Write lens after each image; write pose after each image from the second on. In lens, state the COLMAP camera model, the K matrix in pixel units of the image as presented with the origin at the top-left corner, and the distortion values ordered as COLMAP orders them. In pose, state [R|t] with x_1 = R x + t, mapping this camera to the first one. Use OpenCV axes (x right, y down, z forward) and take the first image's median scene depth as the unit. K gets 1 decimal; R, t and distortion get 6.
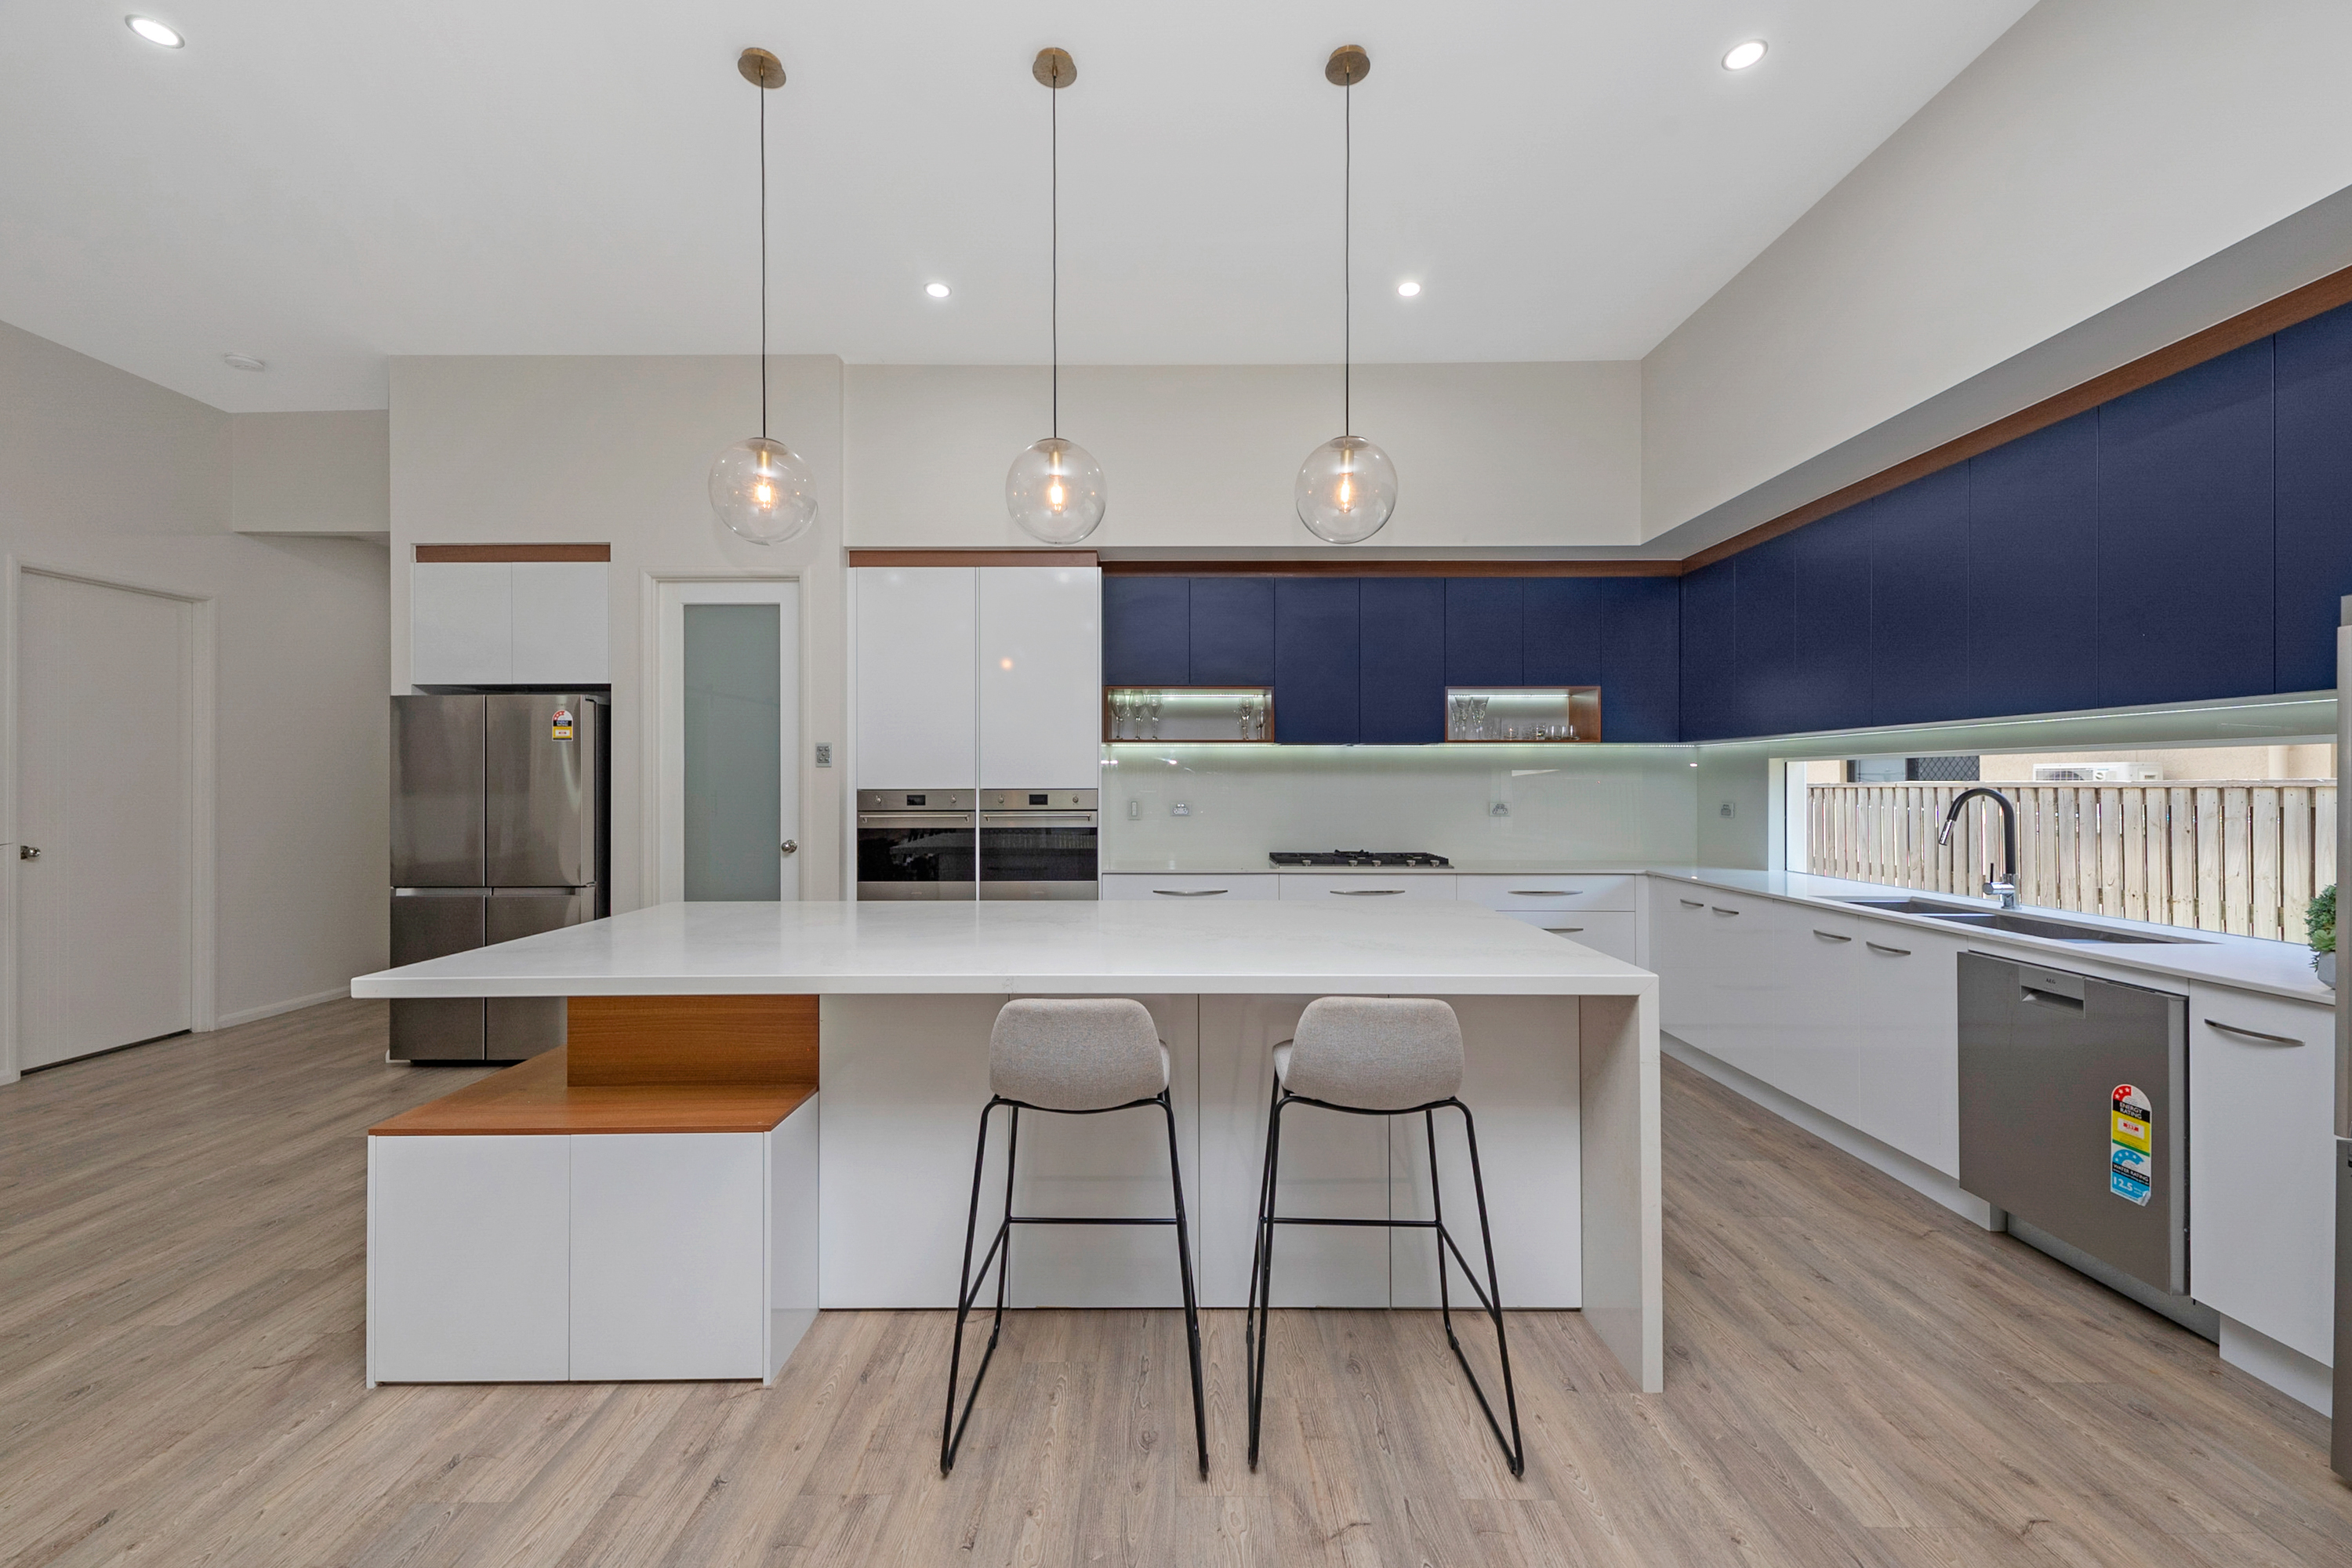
lens RADIAL K [[938.2, 0, 1187.1], [0, 938.2, 777.1], [0, 0, 1]] dist [0.023799, -0.007695]
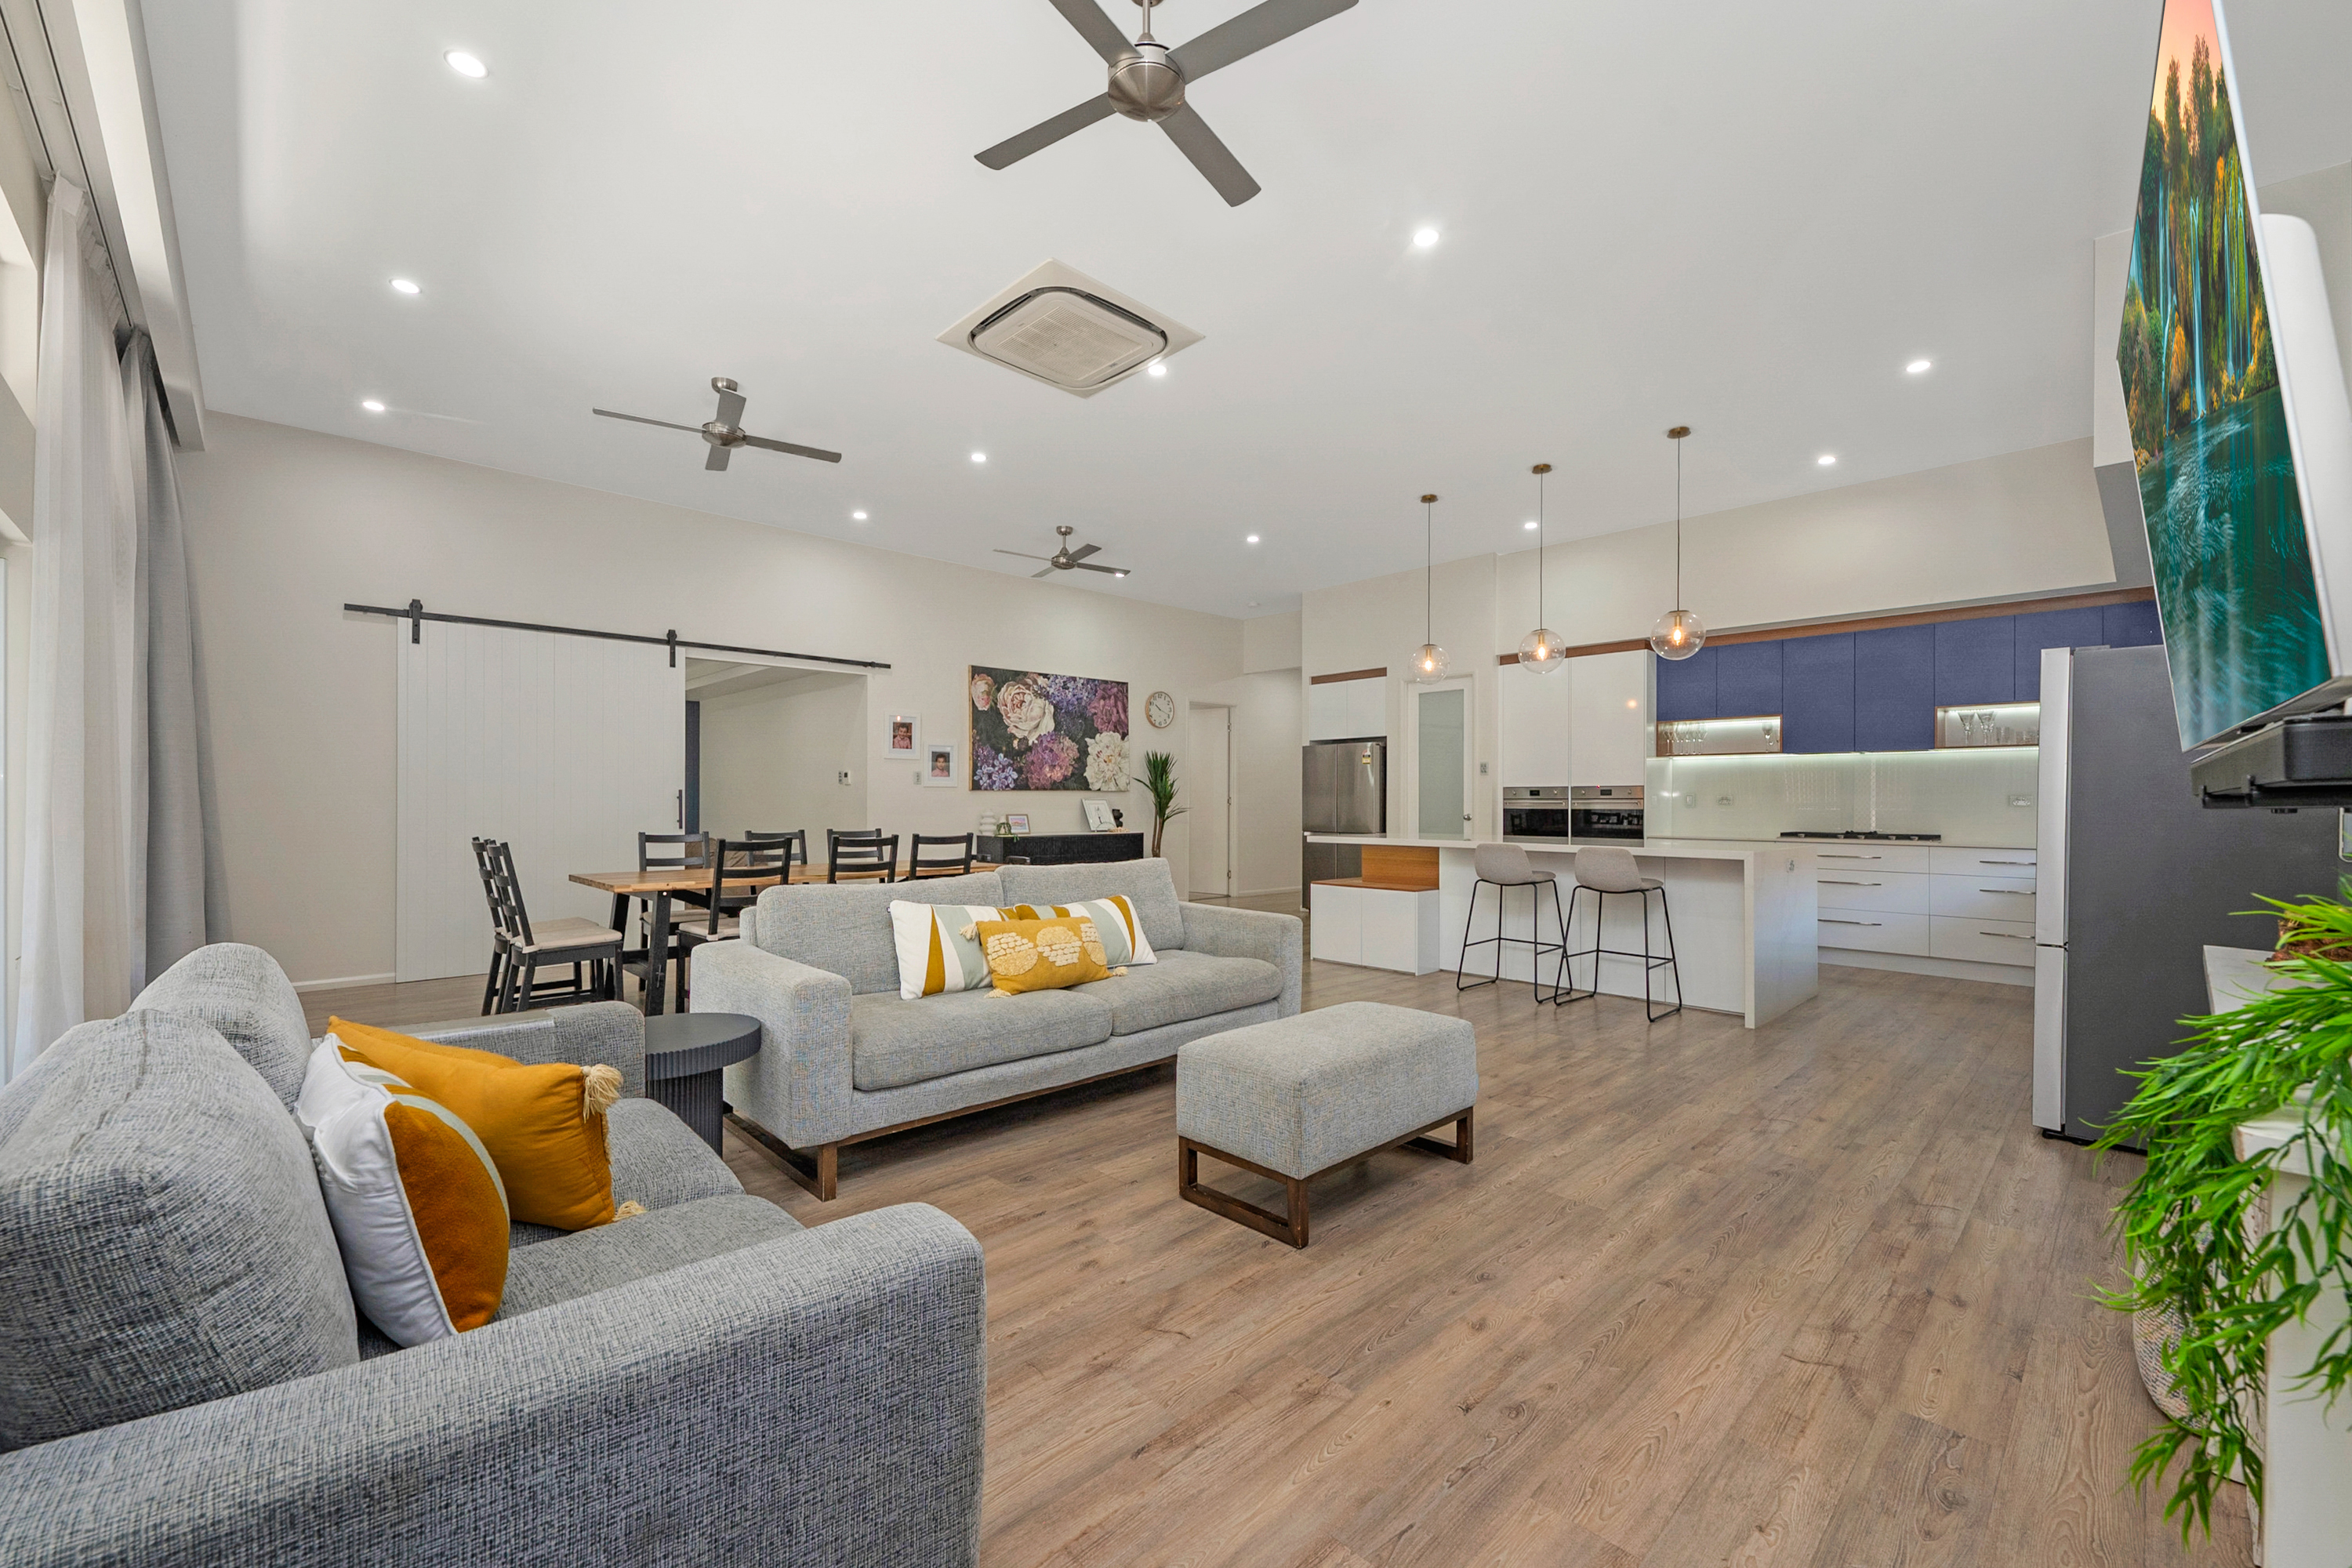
lens RADIAL K [[938.2, 0, 1187.1], [0, 938.2, 777.1], [0, 0, 1]] dist [0.023799, -0.007695]
pose [[0.707557, -0.013879, -0.706520, 0.496451], [-0.000598, 0.999795, -0.020240, 0.030839], [0.706656, 0.014743, 0.707403, -0.710425]]
